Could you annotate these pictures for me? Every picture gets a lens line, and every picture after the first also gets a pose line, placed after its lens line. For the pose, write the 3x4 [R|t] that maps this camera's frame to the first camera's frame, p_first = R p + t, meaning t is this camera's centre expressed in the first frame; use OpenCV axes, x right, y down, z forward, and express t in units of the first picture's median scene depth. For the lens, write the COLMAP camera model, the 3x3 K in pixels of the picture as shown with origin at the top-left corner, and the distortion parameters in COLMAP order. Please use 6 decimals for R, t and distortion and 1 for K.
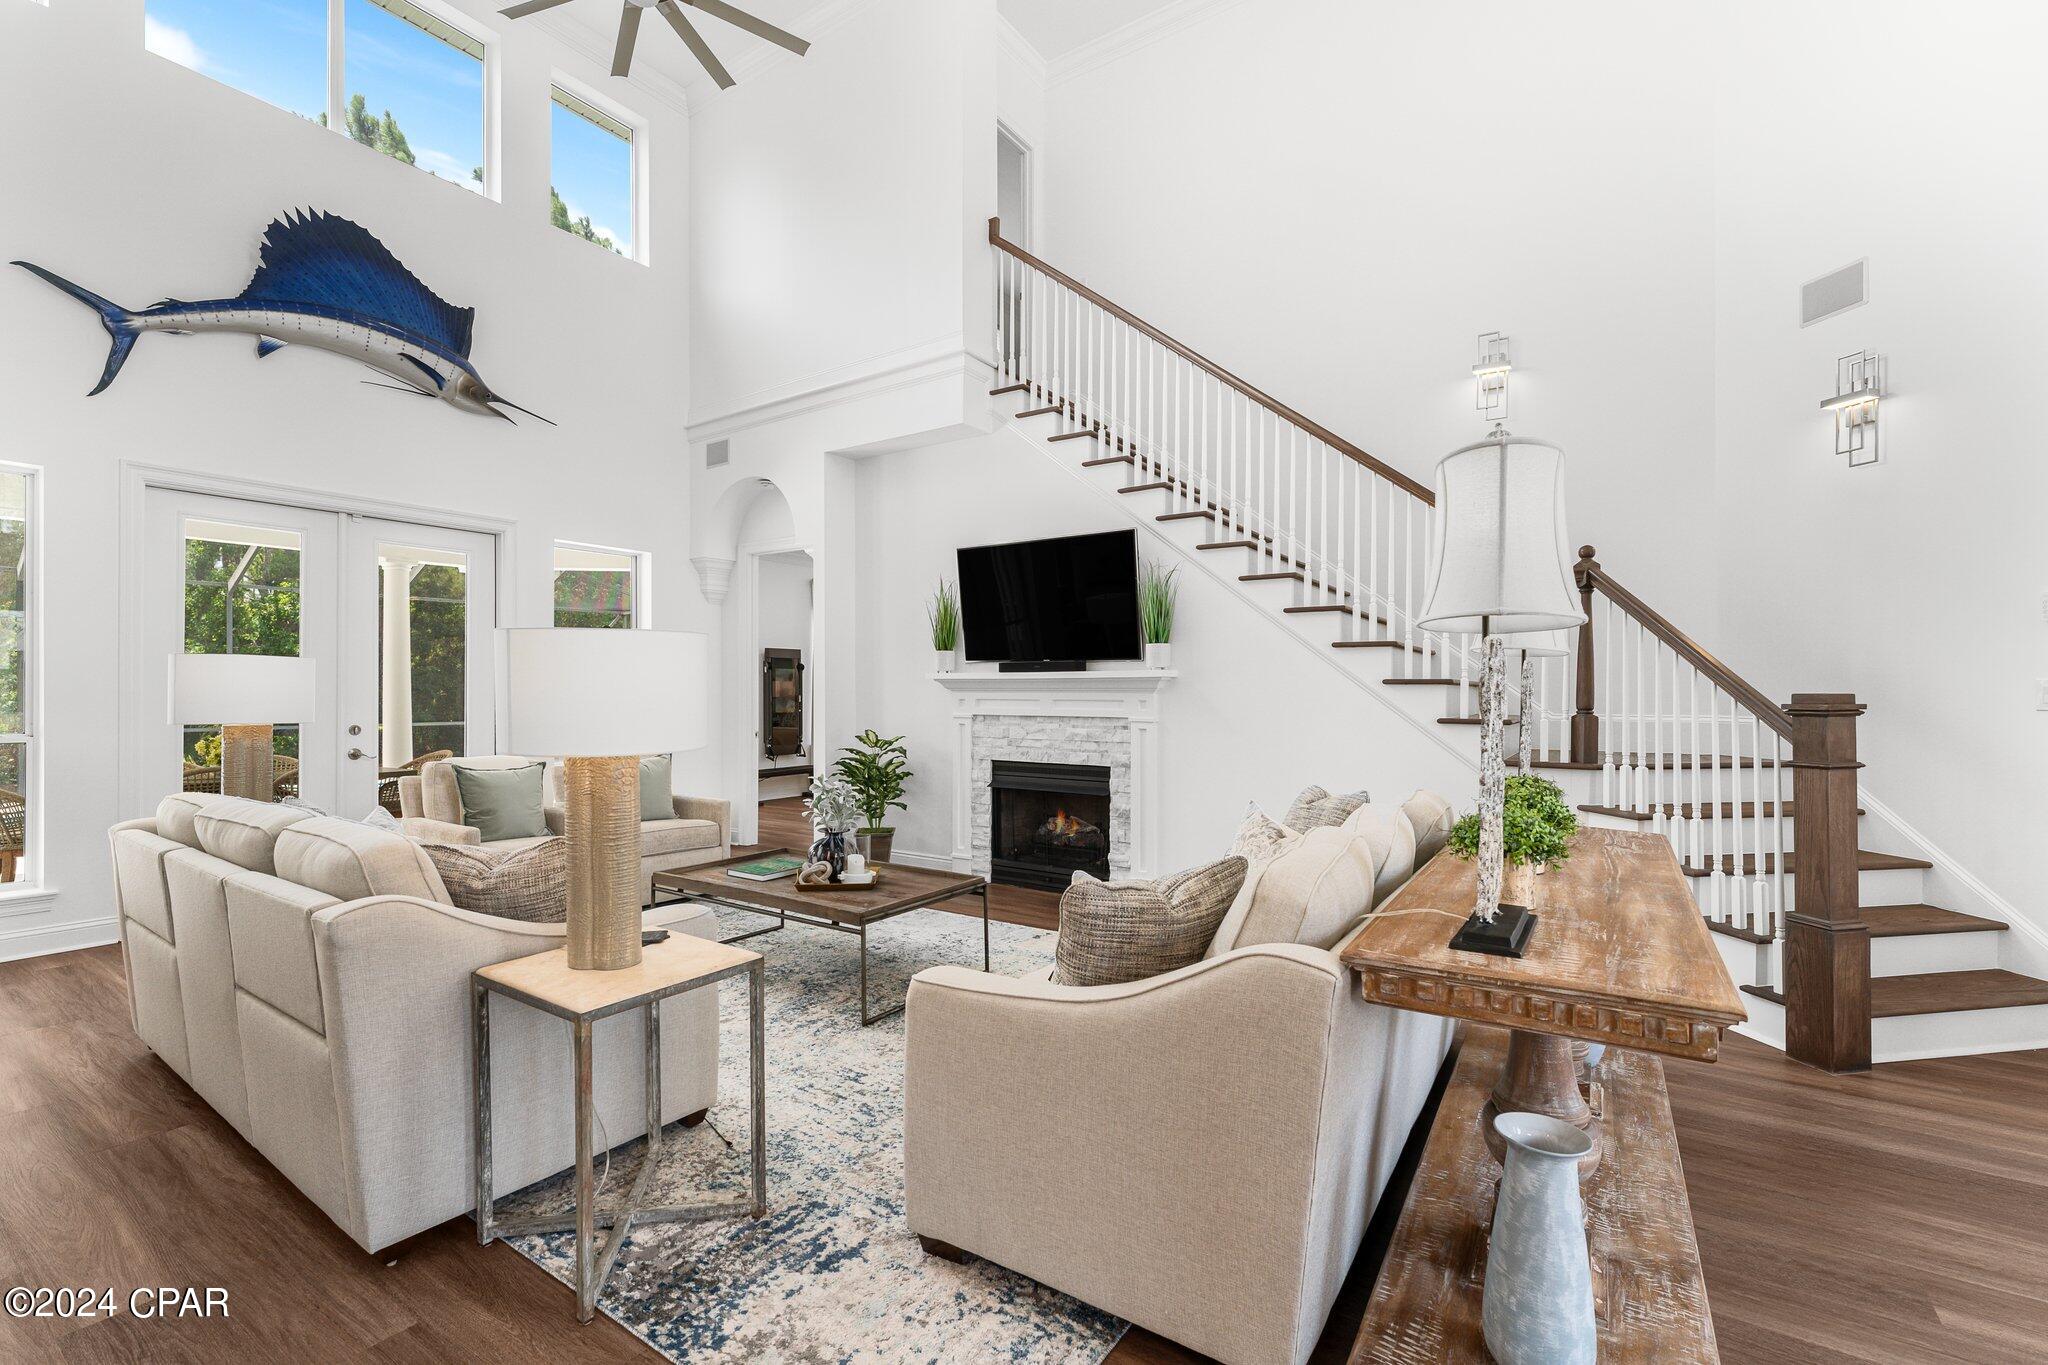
lens RADIAL K [[875.3, 0, 1023.9], [0, 875.3, 685.1], [0, 0, 1]] dist [-0.001356, 0.000604]
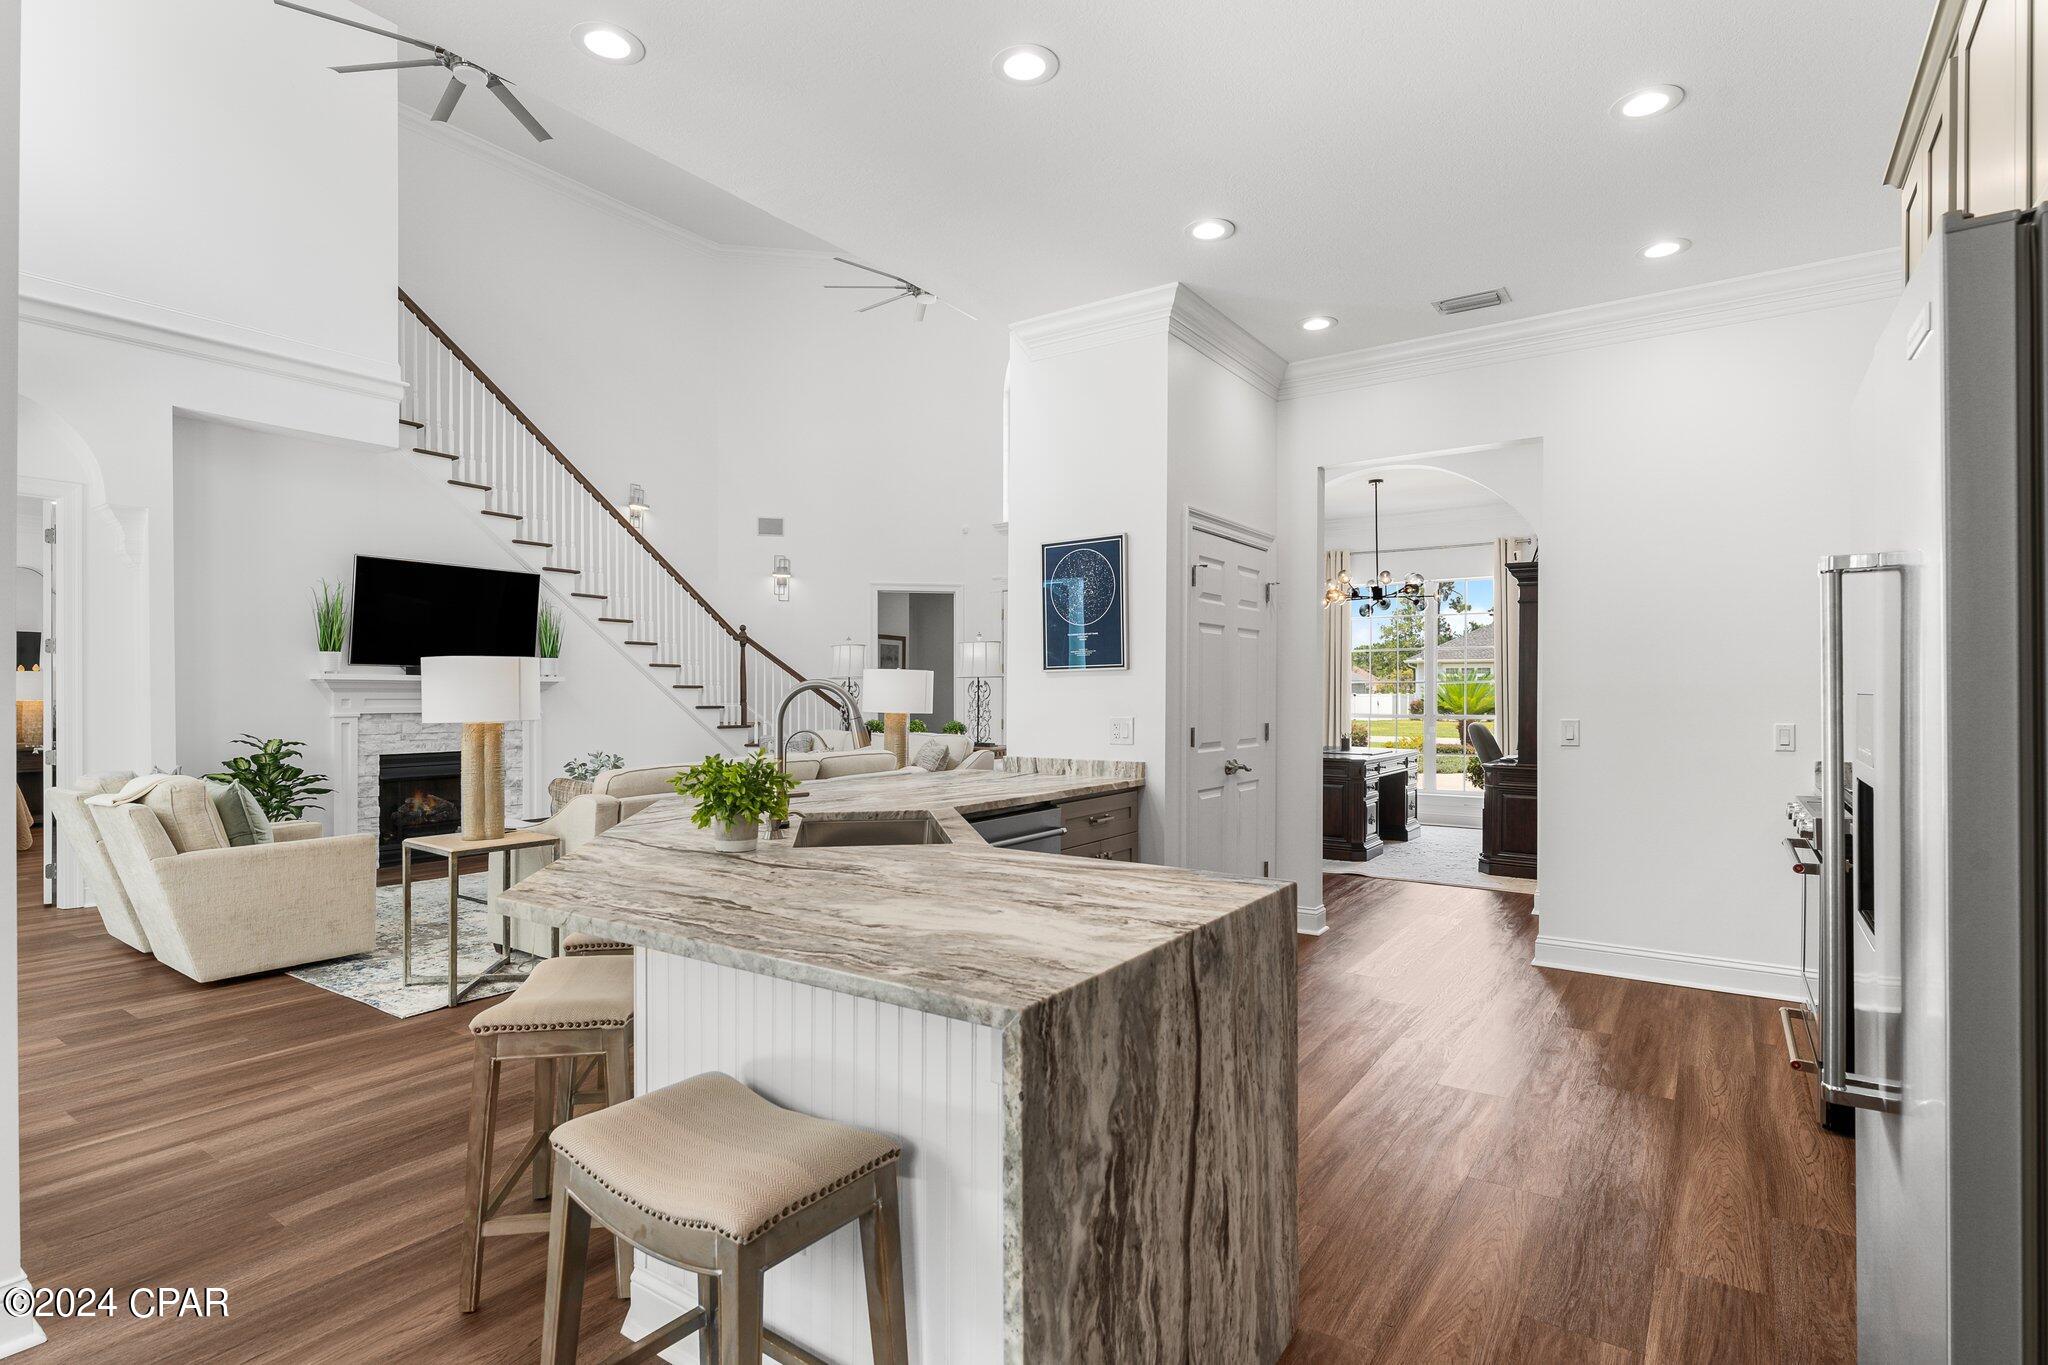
lens RADIAL K [[1035.2, 0, 1026.8], [0, 1035.2, 690.9], [0, 0, 1]] dist [-0.015899, 0.000501]
pose [[0.008970, 0.007400, 0.999932, -1.388706], [0.001443, 0.999971, -0.007413, 0.017904], [-0.999959, 0.001509, 0.008959, 0.201697]]
